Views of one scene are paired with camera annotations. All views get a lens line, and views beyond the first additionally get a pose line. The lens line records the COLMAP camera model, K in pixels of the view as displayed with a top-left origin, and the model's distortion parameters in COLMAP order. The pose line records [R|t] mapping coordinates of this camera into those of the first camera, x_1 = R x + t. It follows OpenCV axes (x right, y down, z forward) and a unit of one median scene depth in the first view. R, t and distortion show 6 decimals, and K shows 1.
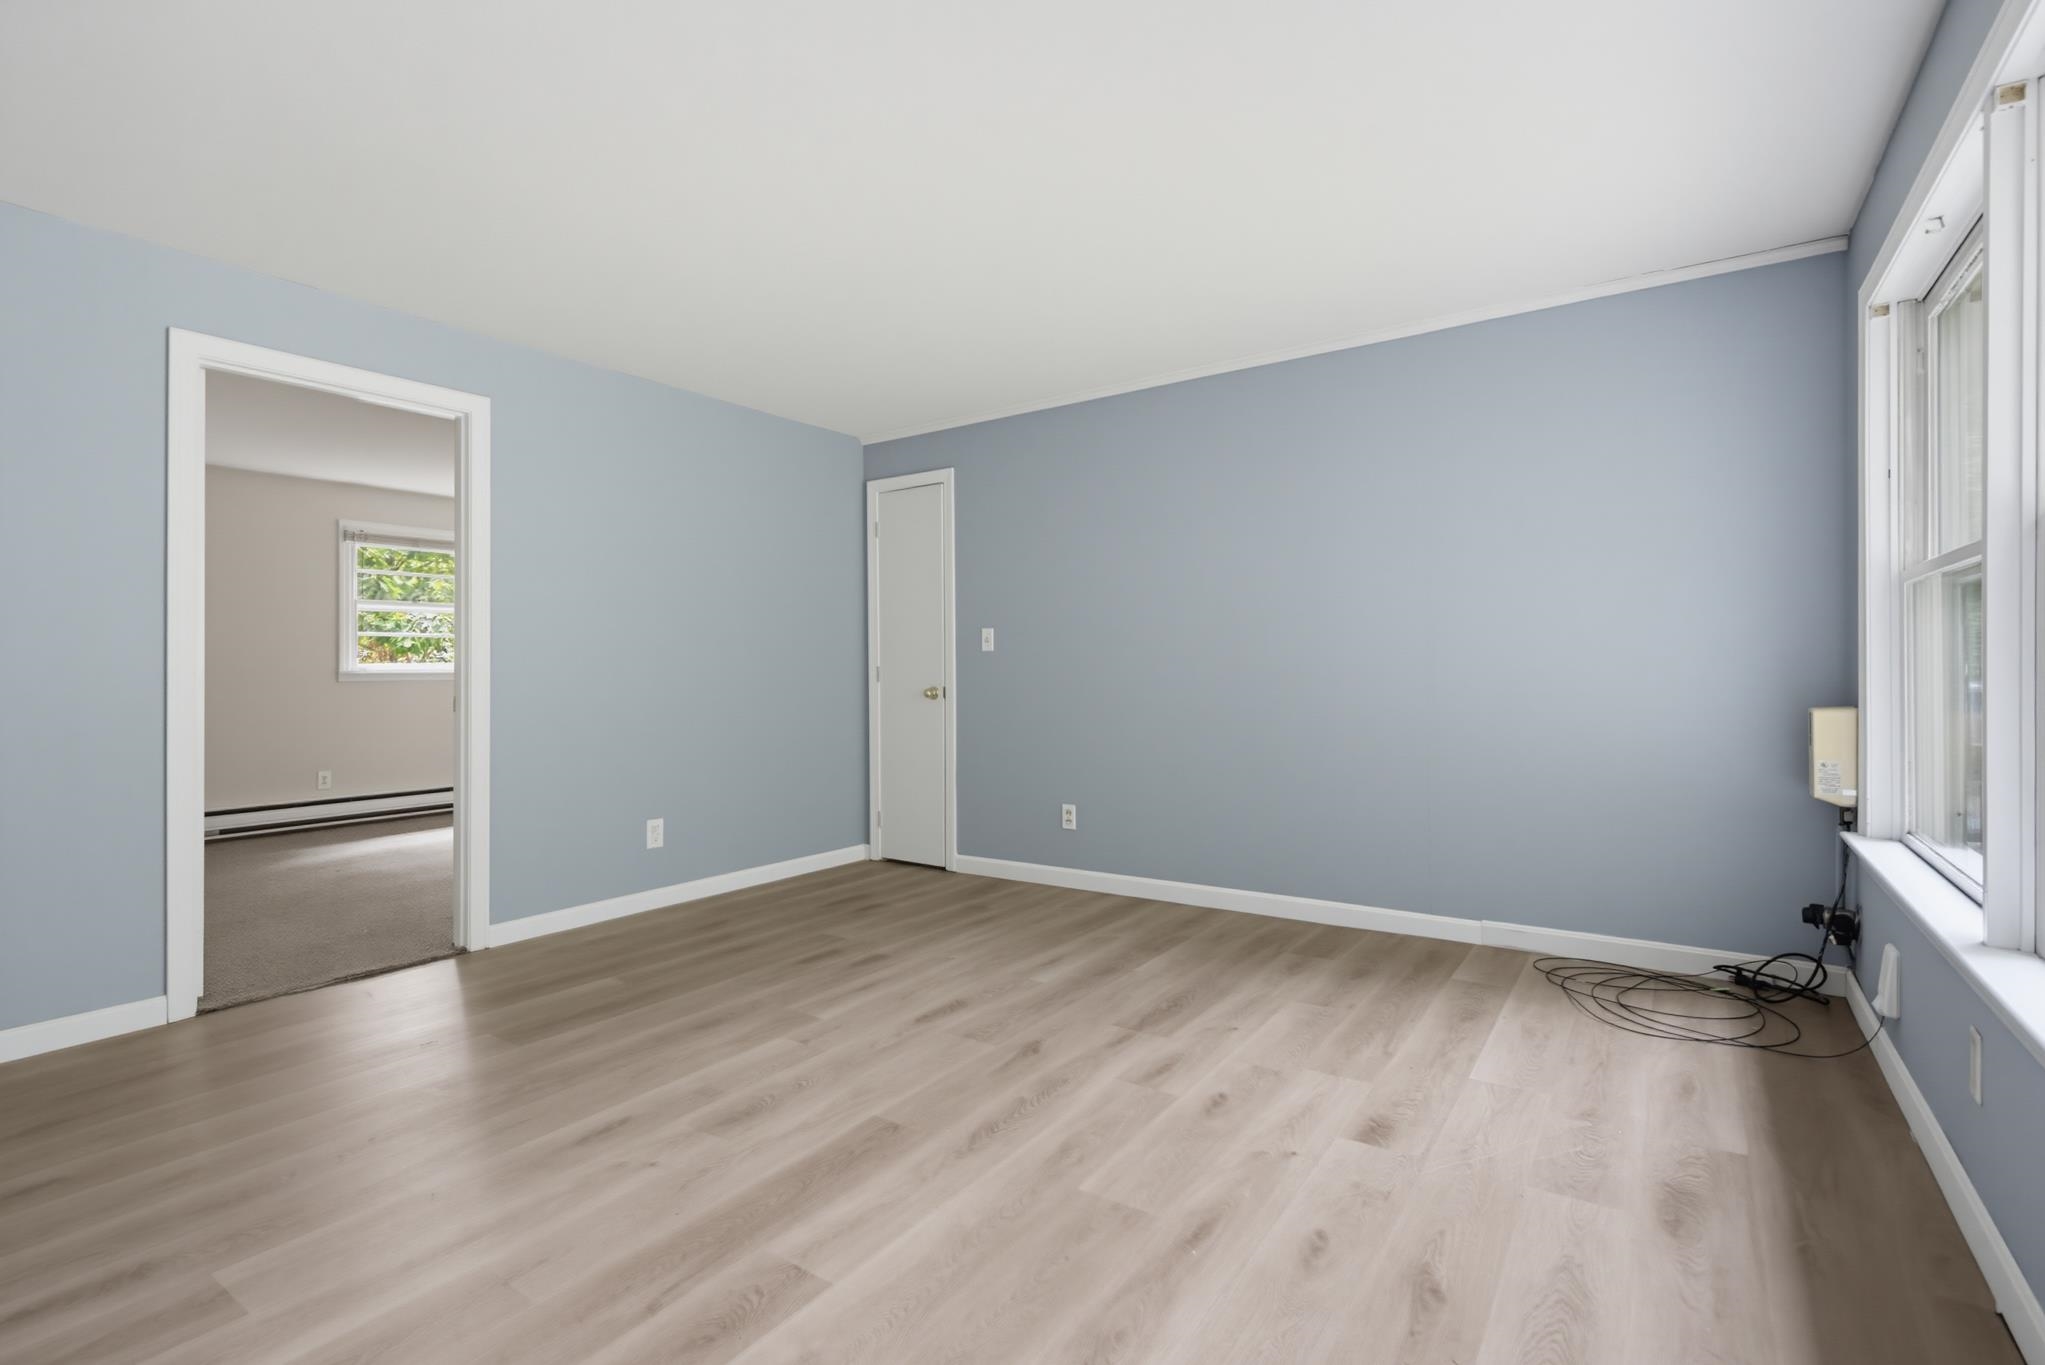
lens RADIAL K [[938.2, 0, 1034.2], [0, 938.2, 666.5], [0, 0, 1]] dist [0.001049, 0.000272]
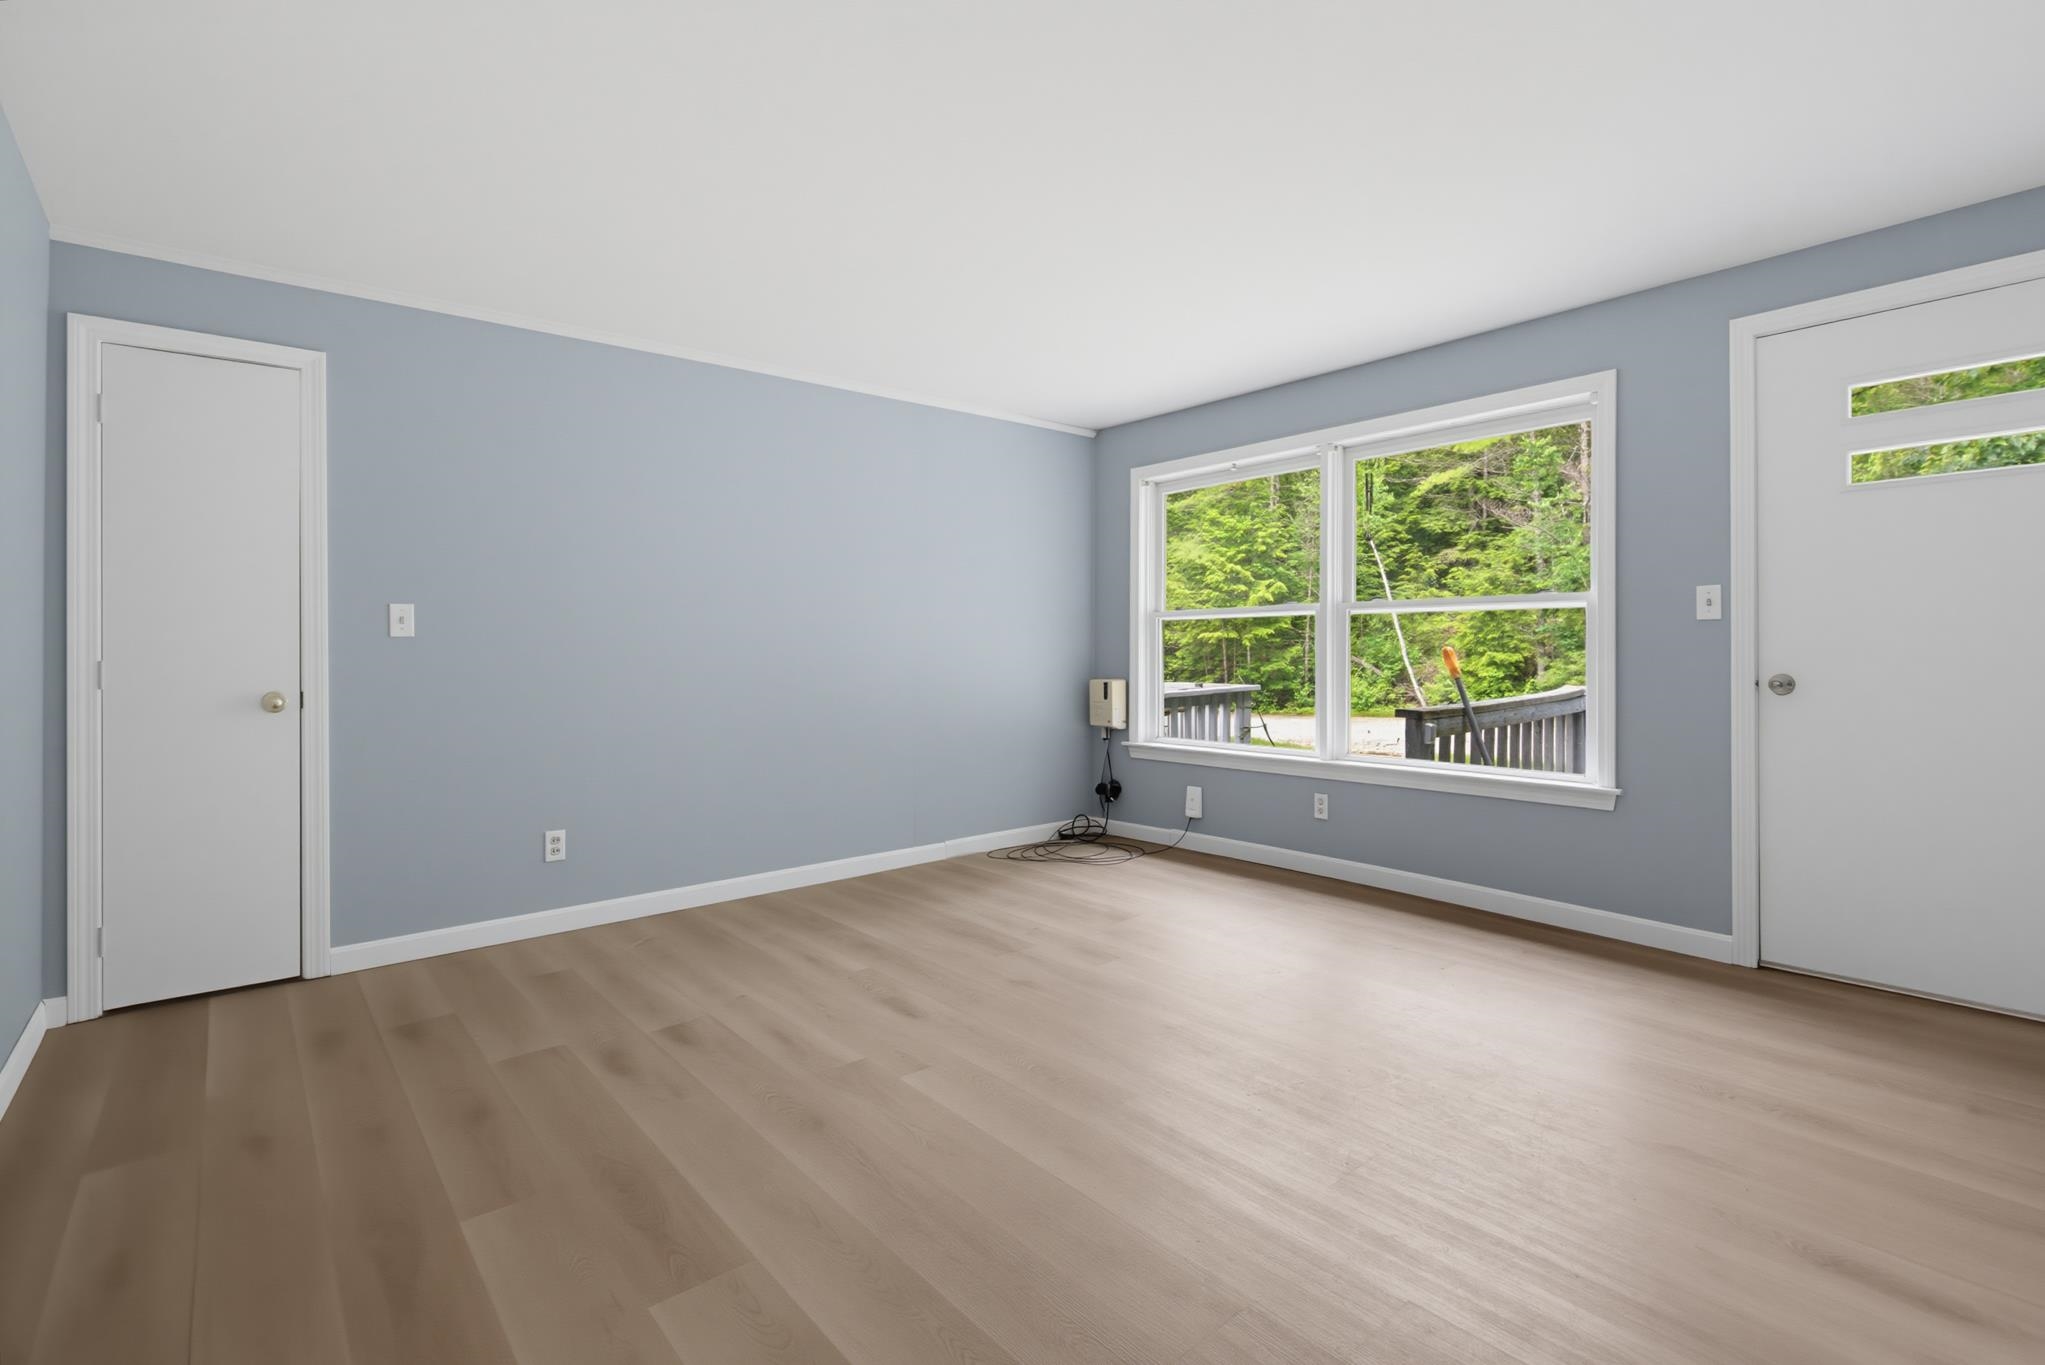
lens RADIAL K [[948.5, 0, 1072.8], [0, 948.5, 656.9], [0, 0, 1]] dist [0.000688, -0.017459]
pose [[0.238782, 0.003618, 0.971067, -0.793025], [0.005231, 0.999974, -0.005012, 0.006113], [-0.971059, 0.006277, 0.238756, 0.459037]]
